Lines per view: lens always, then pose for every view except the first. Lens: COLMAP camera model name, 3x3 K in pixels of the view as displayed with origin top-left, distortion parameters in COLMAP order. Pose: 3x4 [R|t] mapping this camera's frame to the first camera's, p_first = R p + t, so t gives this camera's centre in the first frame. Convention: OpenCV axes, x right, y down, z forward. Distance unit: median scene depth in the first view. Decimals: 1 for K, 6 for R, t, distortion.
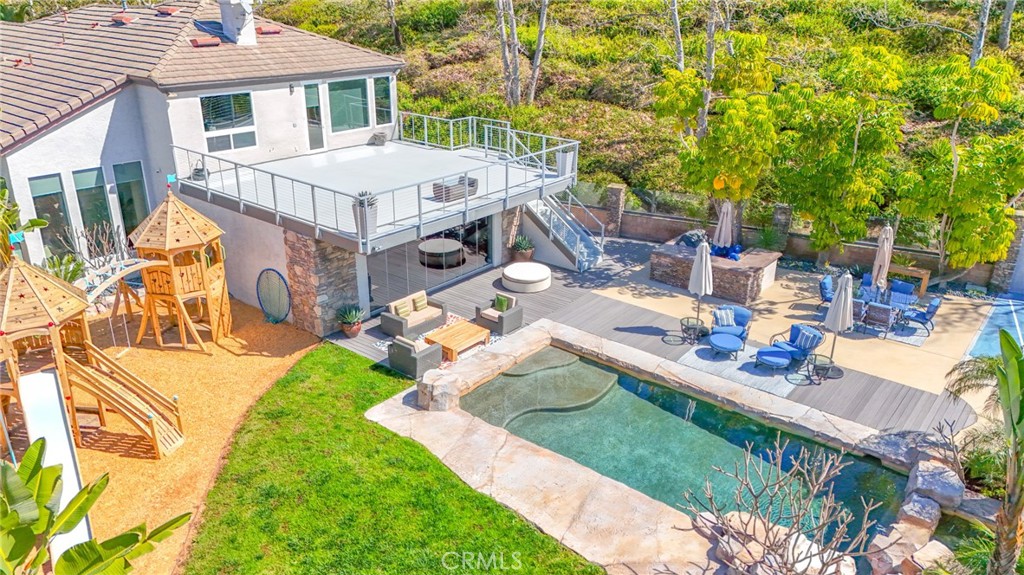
lens RADIAL K [[750.3, 0, 514.0], [0, 750.3, 287.2], [0, 0, 1]] dist [0.082626, -0.073601]
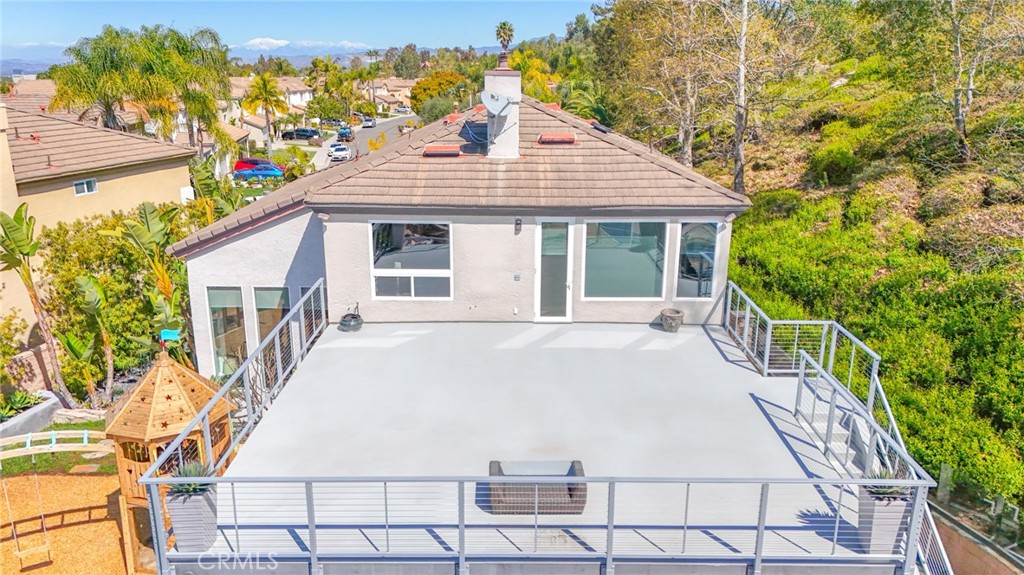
lens RADIAL K [[750.3, 0, 511.5], [0, 750.3, 285.3], [0, 0, 1]] dist [0.082626, -0.073601]
pose [[0.626626, 0.206331, -0.751510, 0.231127], [-0.289334, 0.956987, 0.021492, -0.250386], [0.723620, 0.203970, 0.659372, 0.640929]]
